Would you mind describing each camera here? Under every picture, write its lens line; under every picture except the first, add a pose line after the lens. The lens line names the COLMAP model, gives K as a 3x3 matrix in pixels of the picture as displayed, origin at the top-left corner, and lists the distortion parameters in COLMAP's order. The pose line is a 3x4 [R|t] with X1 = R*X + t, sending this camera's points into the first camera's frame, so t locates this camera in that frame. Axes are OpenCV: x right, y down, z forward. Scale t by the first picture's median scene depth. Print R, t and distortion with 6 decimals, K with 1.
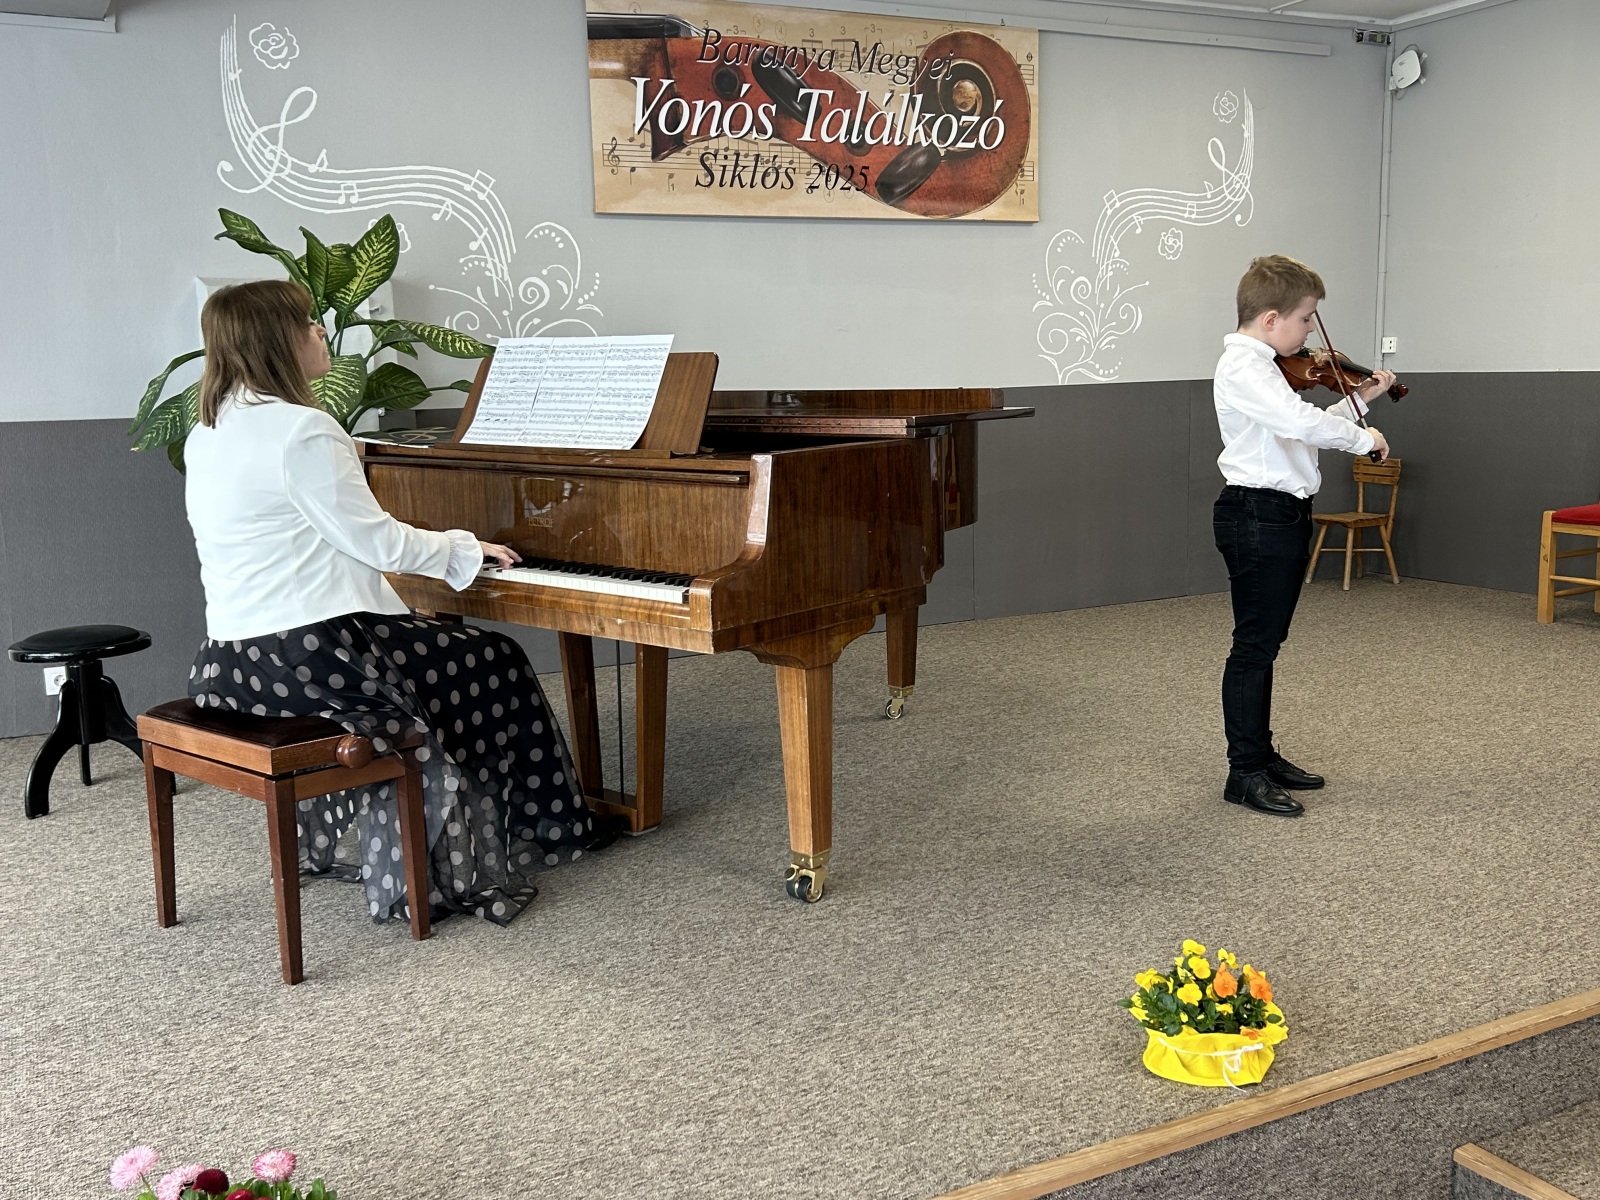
lens RADIAL K [[1545.3, 0, 799.4], [0, 1545.3, 605.8], [0, 0, 1]] dist [0.024016, 0.000000]
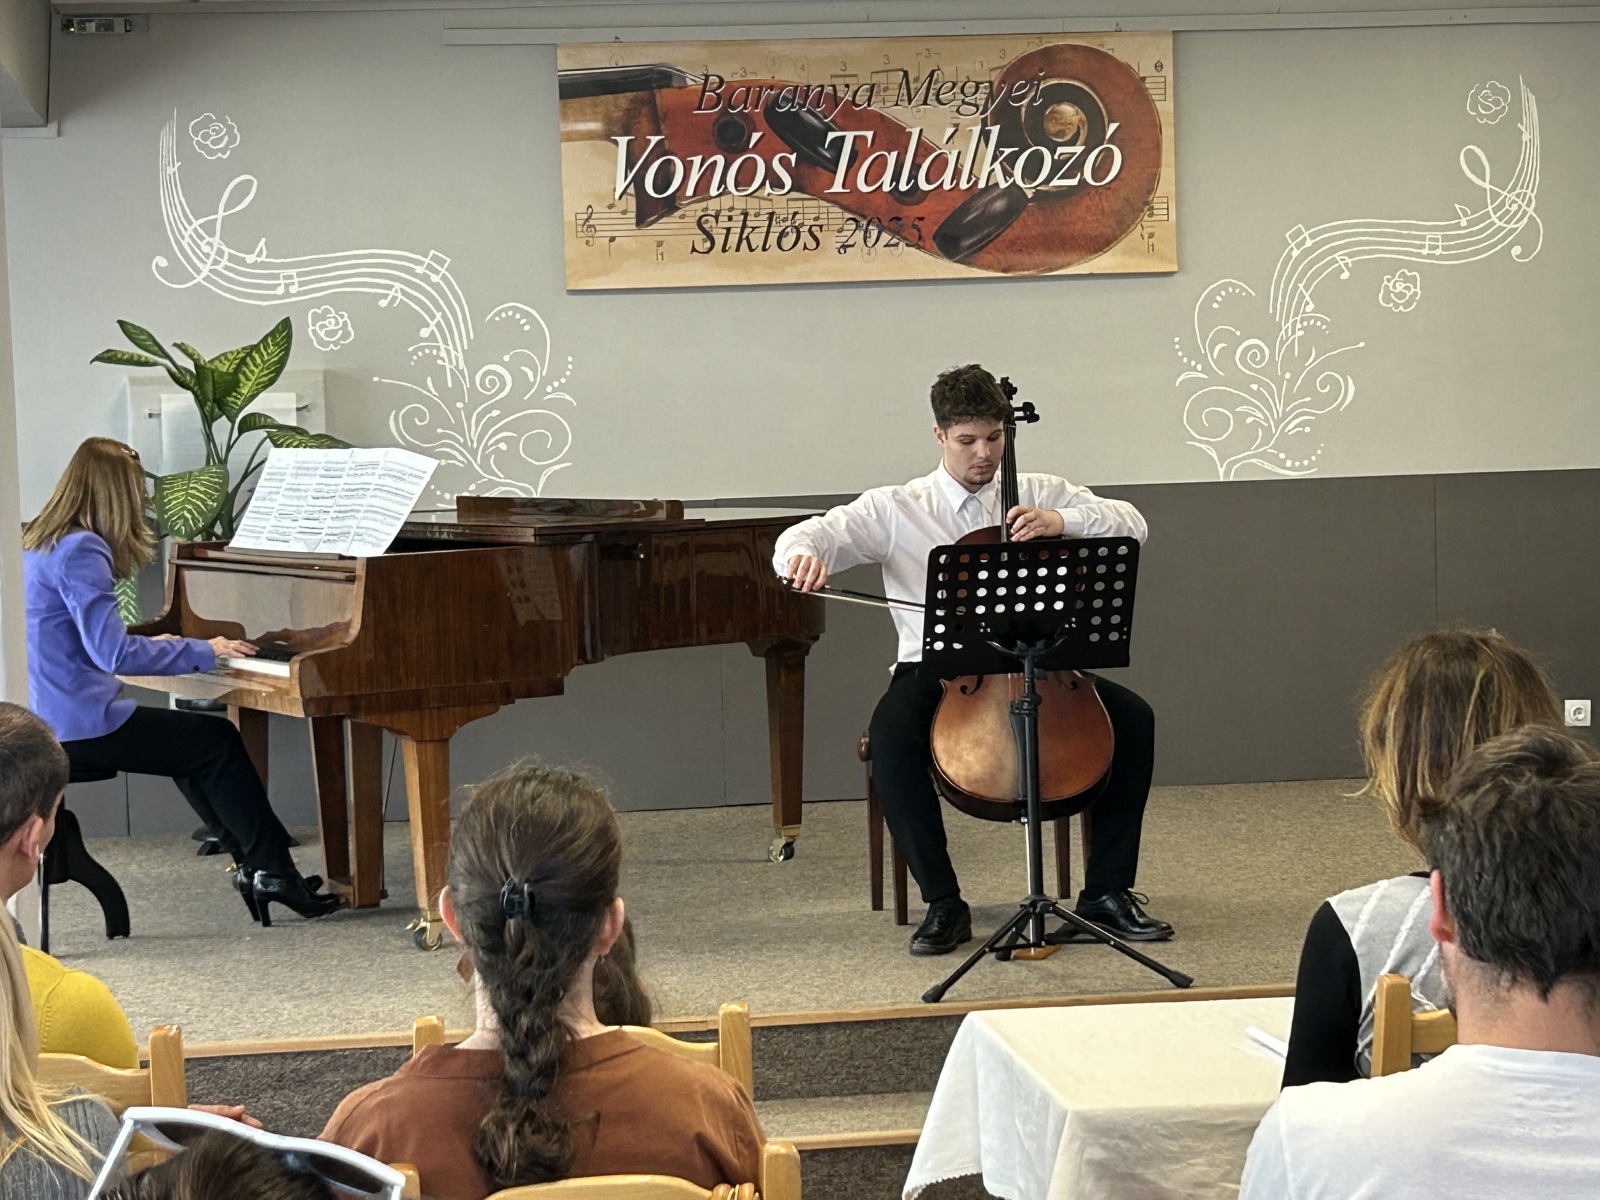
lens RADIAL K [[3411.6, 0, 772.0], [0, 3411.6, 616.0], [0, 0, 1]] dist [0.134518, 0.000000]
pose [[0.940365, 0.014832, -0.339844, 0.631460], [-0.045216, 0.995634, -0.081661, 0.081189], [0.337149, 0.092158, 0.936930, -0.746872]]
